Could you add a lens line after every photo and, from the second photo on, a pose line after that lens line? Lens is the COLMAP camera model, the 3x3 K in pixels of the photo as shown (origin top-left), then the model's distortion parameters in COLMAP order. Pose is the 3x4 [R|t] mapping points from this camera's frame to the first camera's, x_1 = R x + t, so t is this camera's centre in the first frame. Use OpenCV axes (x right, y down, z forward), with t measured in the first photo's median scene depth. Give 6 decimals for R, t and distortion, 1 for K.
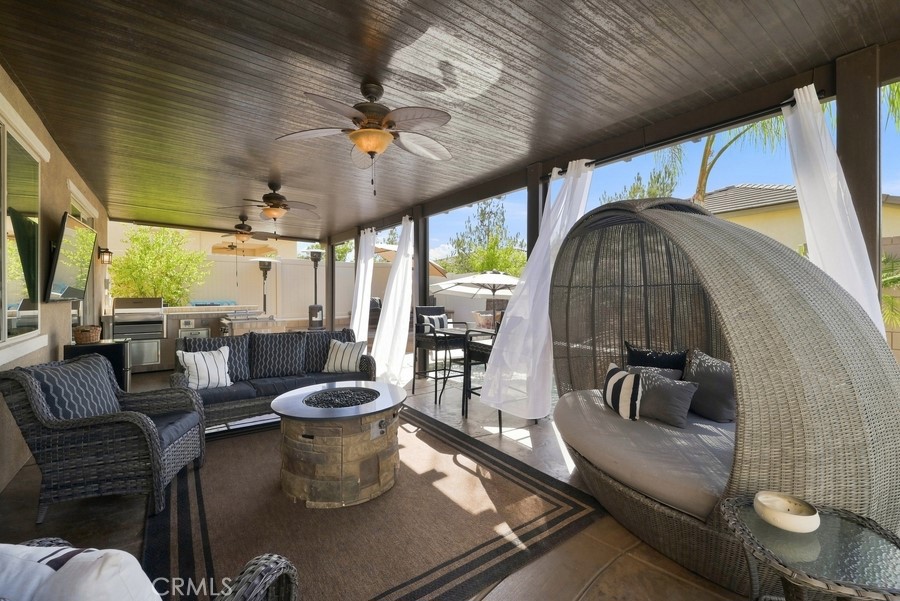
lens RADIAL K [[373.9, 0, 454.2], [0, 373.9, 293.9], [0, 0, 1]] dist [-0.000272, -0.003412]
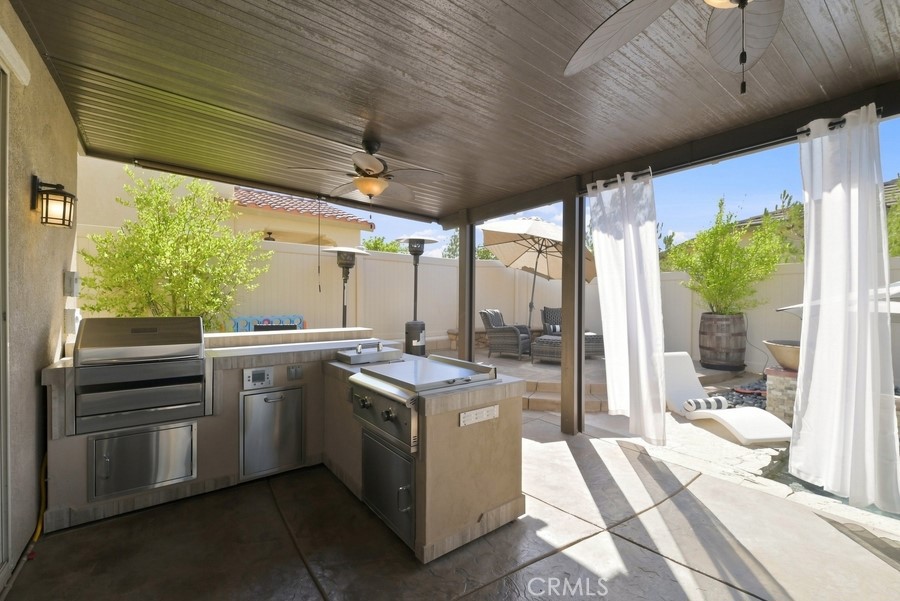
lens RADIAL K [[373.9, 0, 466.6], [0, 373.9, 298.3], [0, 0, 1]] dist [-0.000272, -0.003412]
pose [[0.999953, 0.006101, 0.007489, -0.435967], [-0.006029, 0.999937, -0.009483, -0.007985], [-0.007546, 0.009437, 0.999927, 0.516657]]
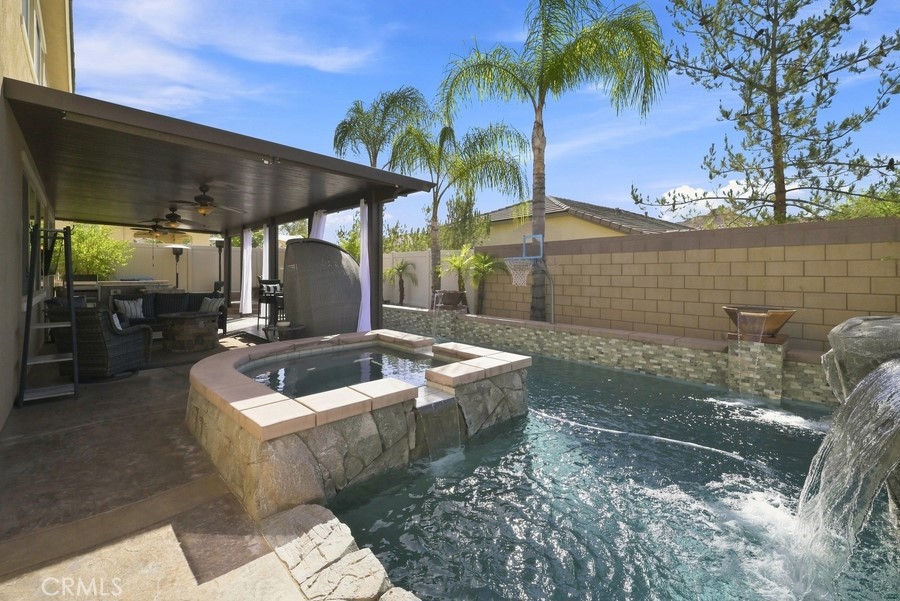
lens RADIAL K [[373.9, 0, 438.3], [0, 373.9, 272.3], [0, 0, 1]] dist [-0.000272, -0.003412]
pose [[0.994085, 0.001765, 0.108589, 0.359608], [-0.001338, 0.999991, -0.004004, 0.003279], [-0.108595, 0.003835, 0.994079, -0.553664]]
